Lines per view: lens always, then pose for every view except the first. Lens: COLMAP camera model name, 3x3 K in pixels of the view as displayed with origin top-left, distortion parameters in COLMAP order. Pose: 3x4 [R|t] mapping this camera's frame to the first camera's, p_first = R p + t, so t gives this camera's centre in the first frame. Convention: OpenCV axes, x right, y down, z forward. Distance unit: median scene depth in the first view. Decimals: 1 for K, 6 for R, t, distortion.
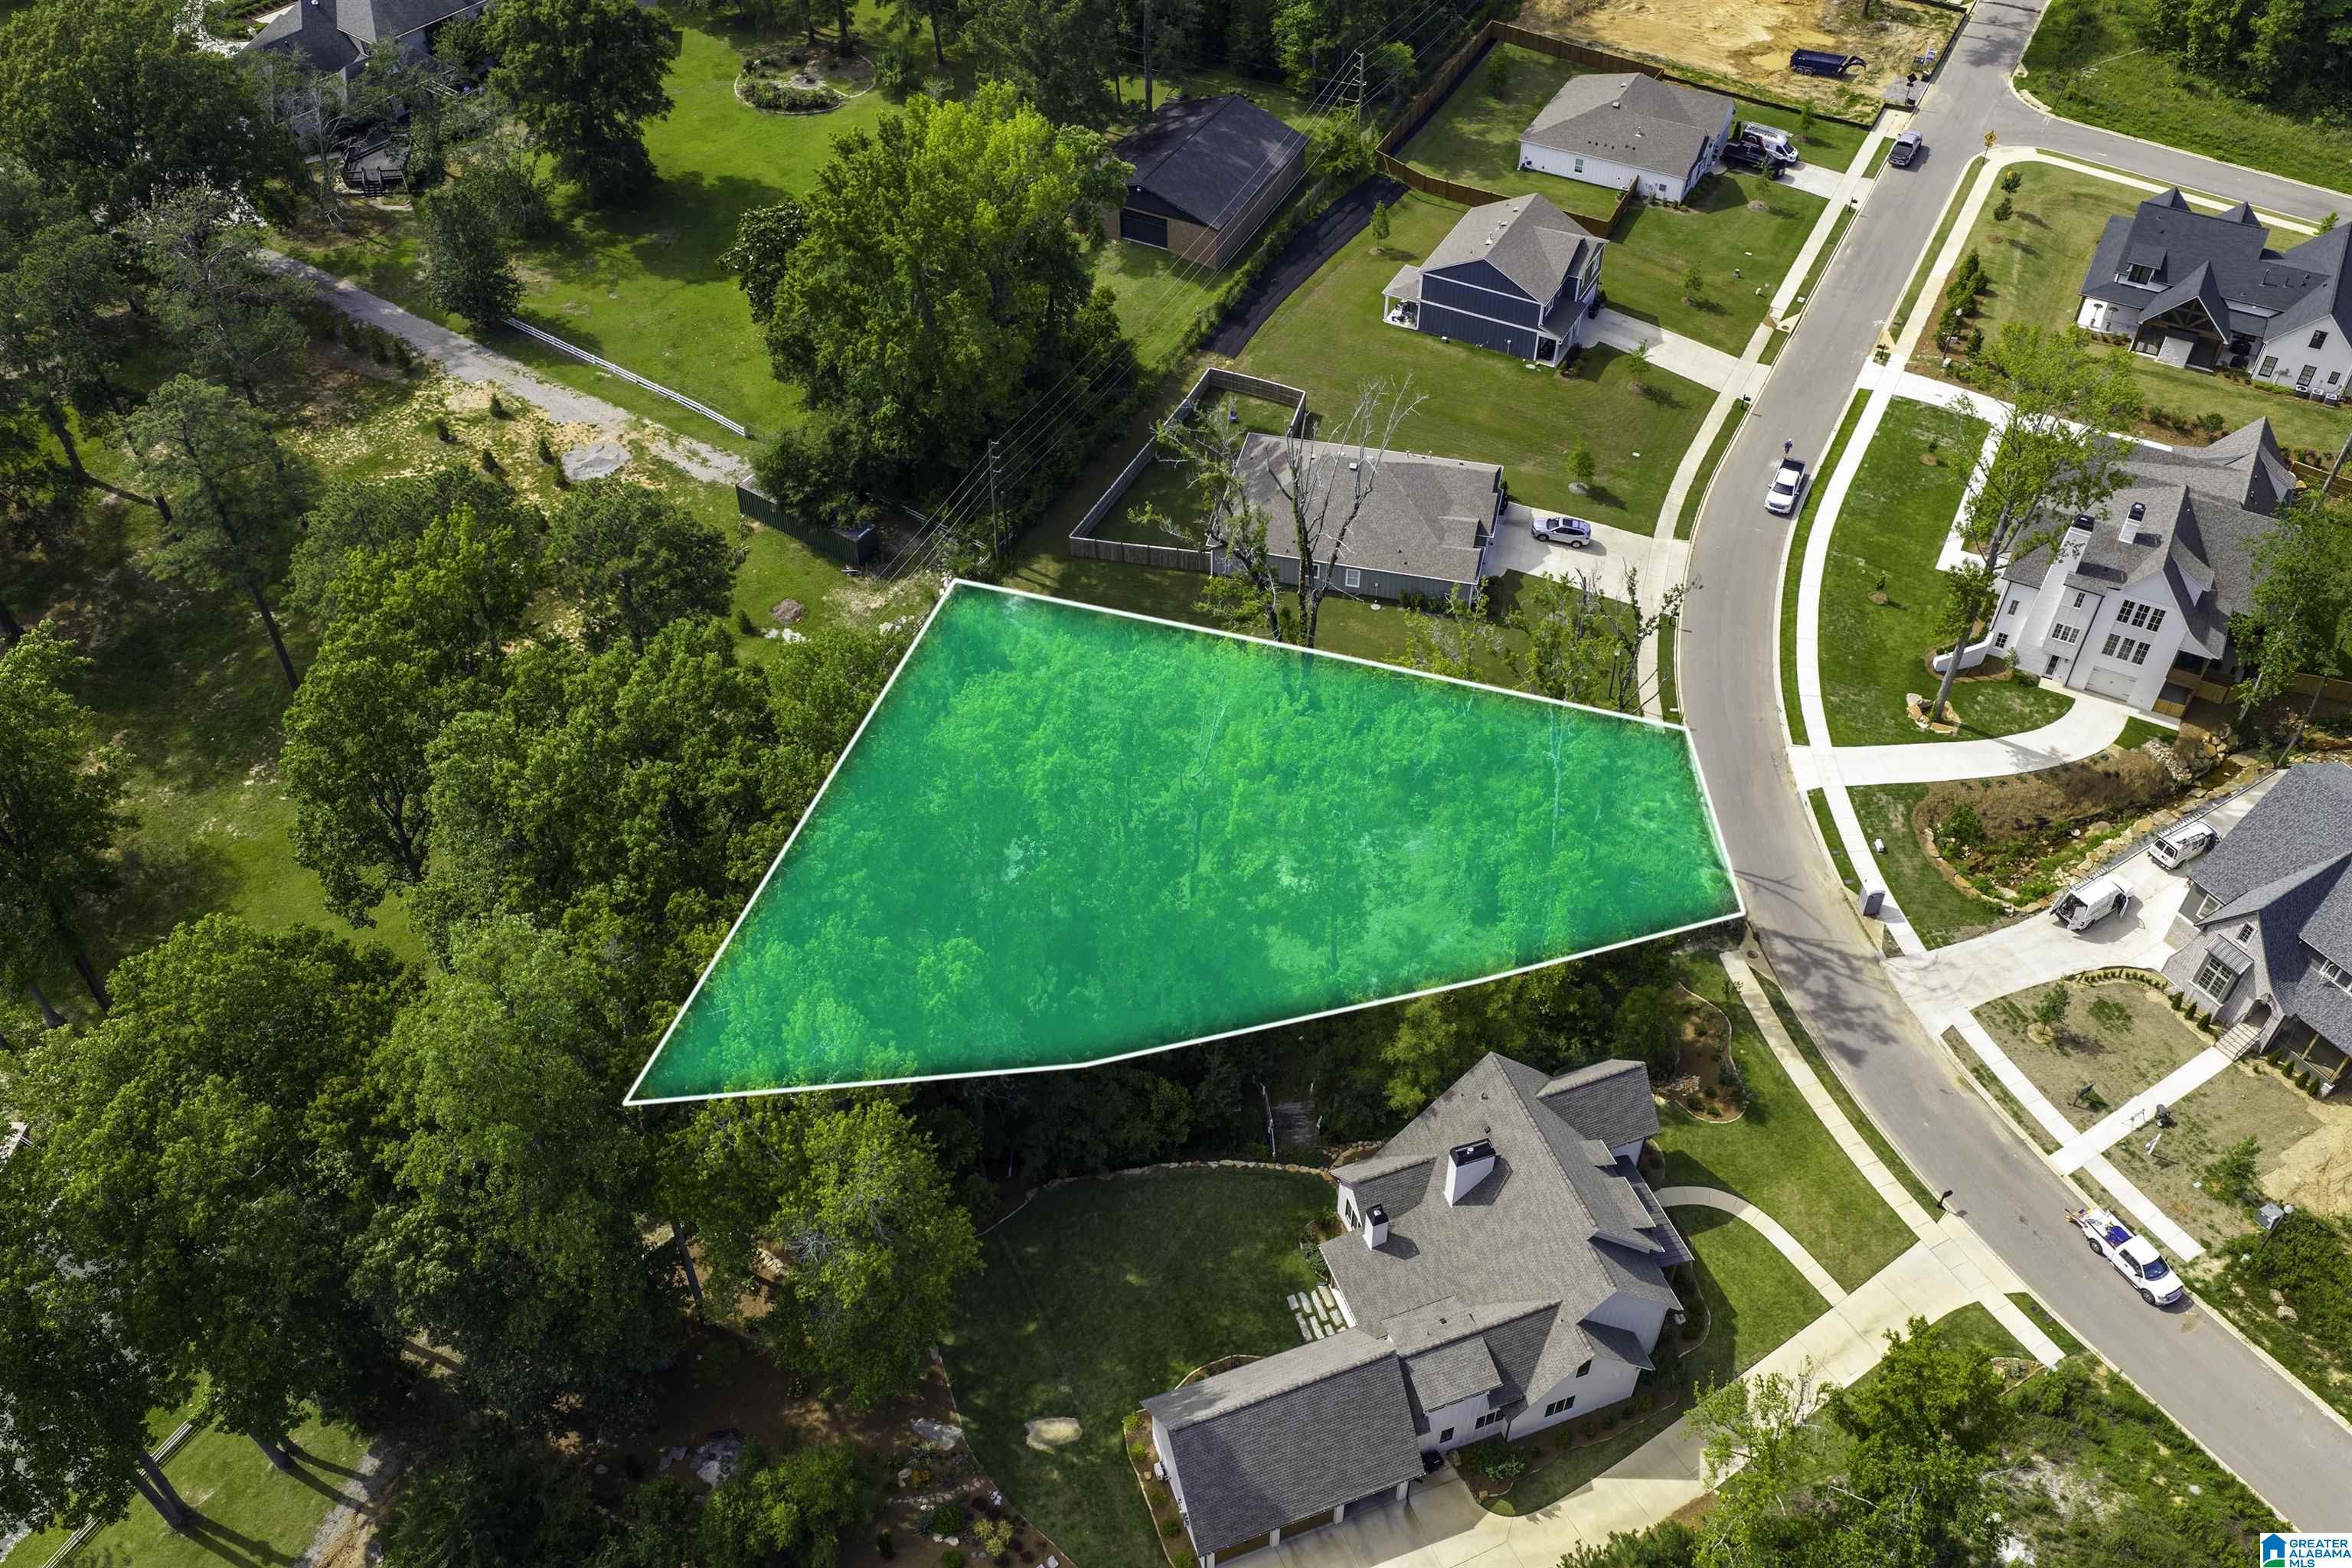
lens RADIAL K [[1940.7, 0, 1181.8], [0, 1940.7, 784.6], [0, 0, 1]] dist [0.010068, -0.017286]
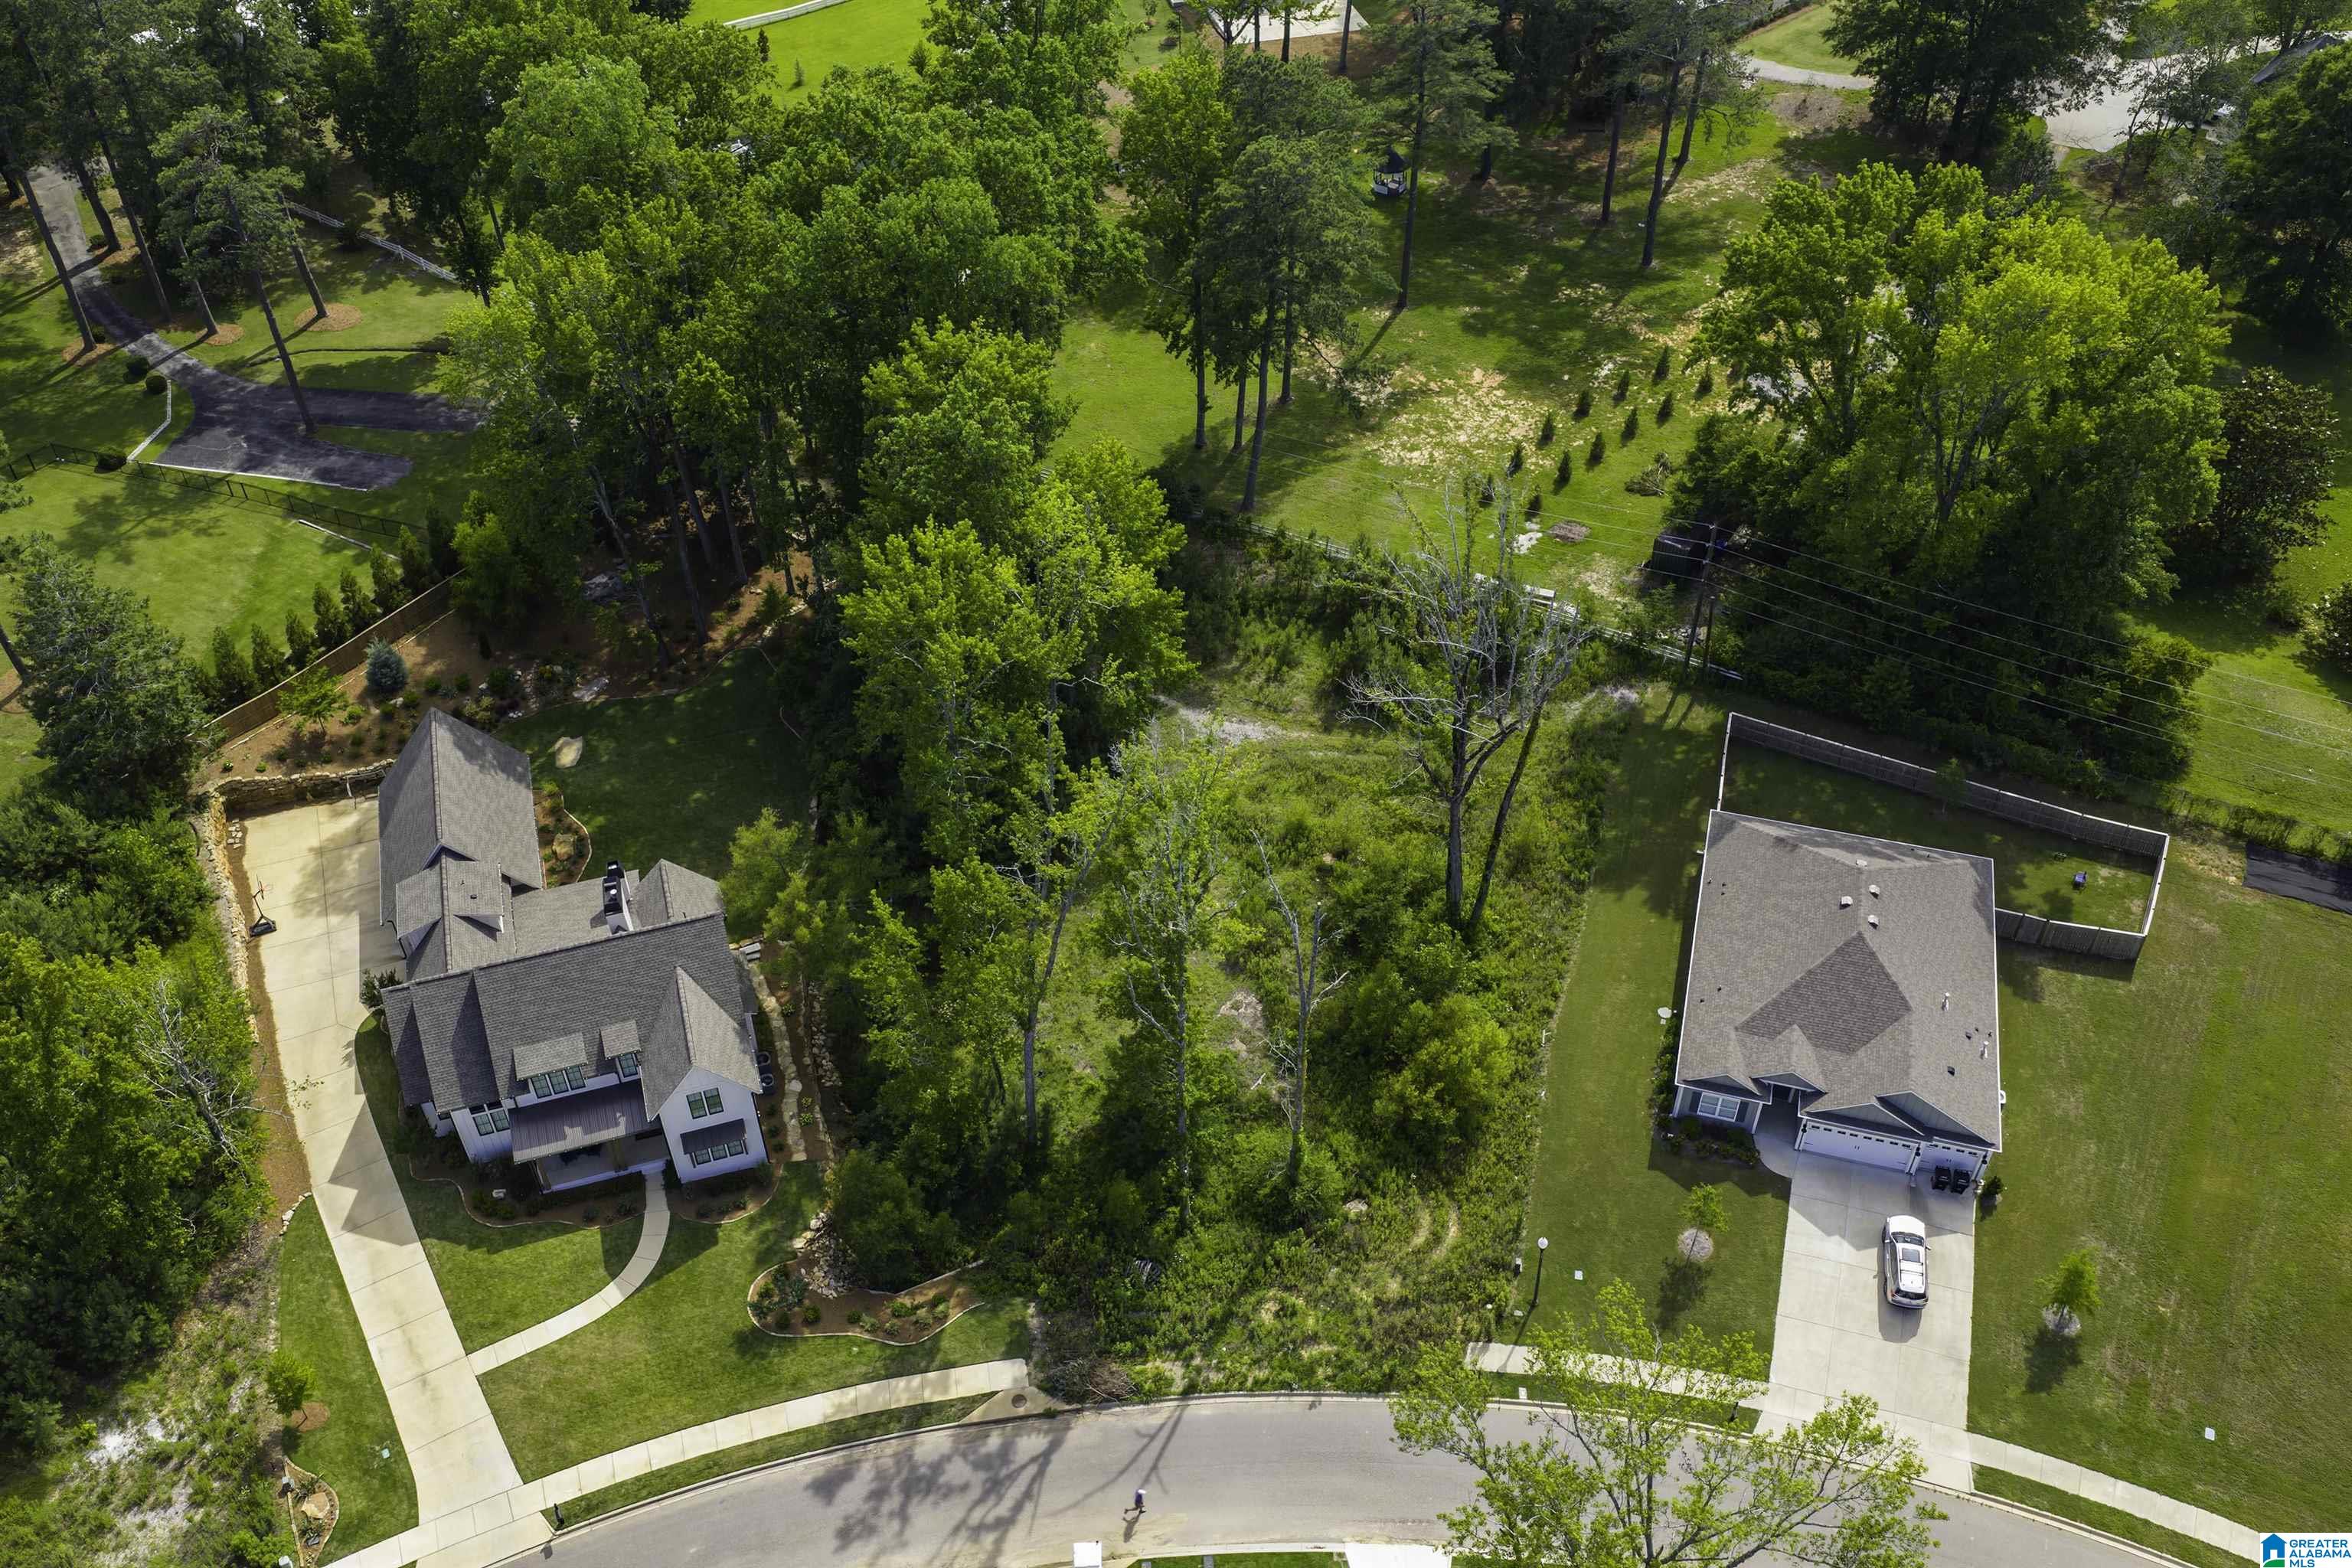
lens RADIAL K [[1940.7, 0, 1176.3], [0, 1940.7, 773.9], [0, 0, 1]] dist [0.010068, -0.017286]
pose [[-0.040362, 0.669495, -0.741719, 0.598269], [-0.698016, 0.512260, 0.500363, -0.381809], [0.714944, 0.537927, 0.446643, 0.543423]]
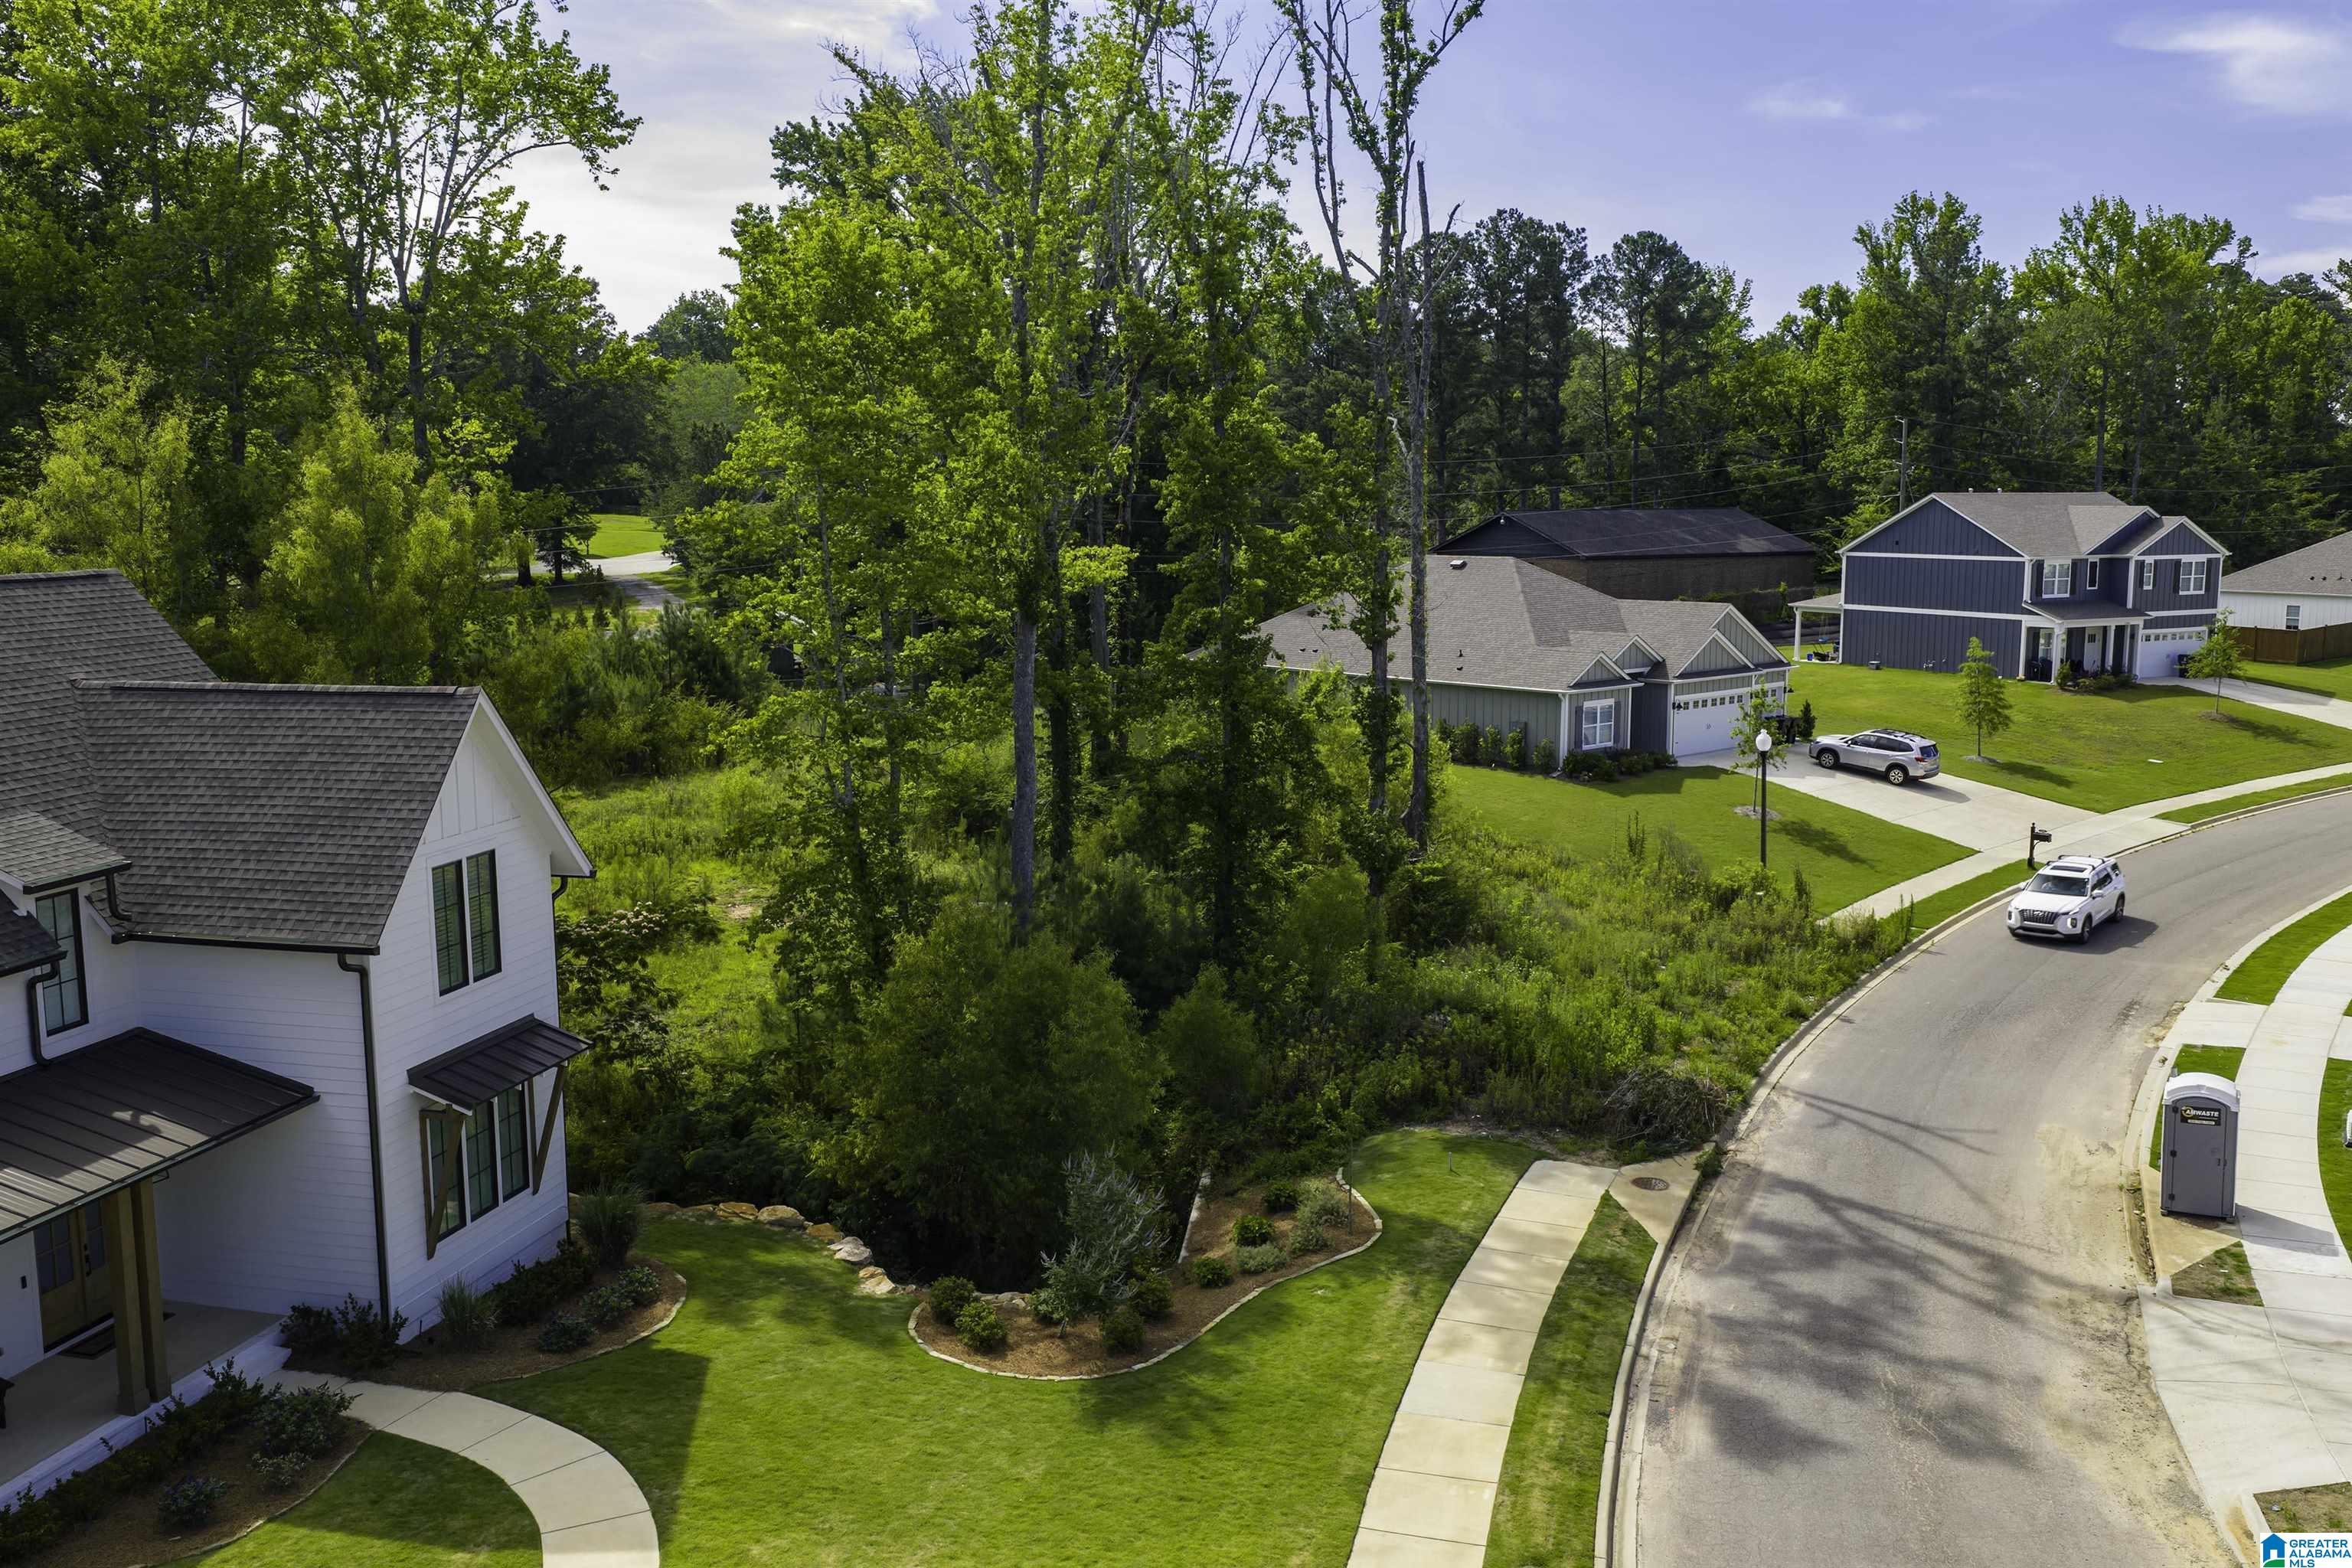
lens RADIAL K [[1940.7, 0, 1175.4], [0, 1940.7, 788.7], [0, 0, 1]] dist [0.010068, -0.017286]
pose [[0.826196, 0.089670, -0.556201, 0.349668], [-0.401386, 0.786459, -0.469438, 0.181632], [0.395335, 0.611099, 0.685761, 0.673721]]
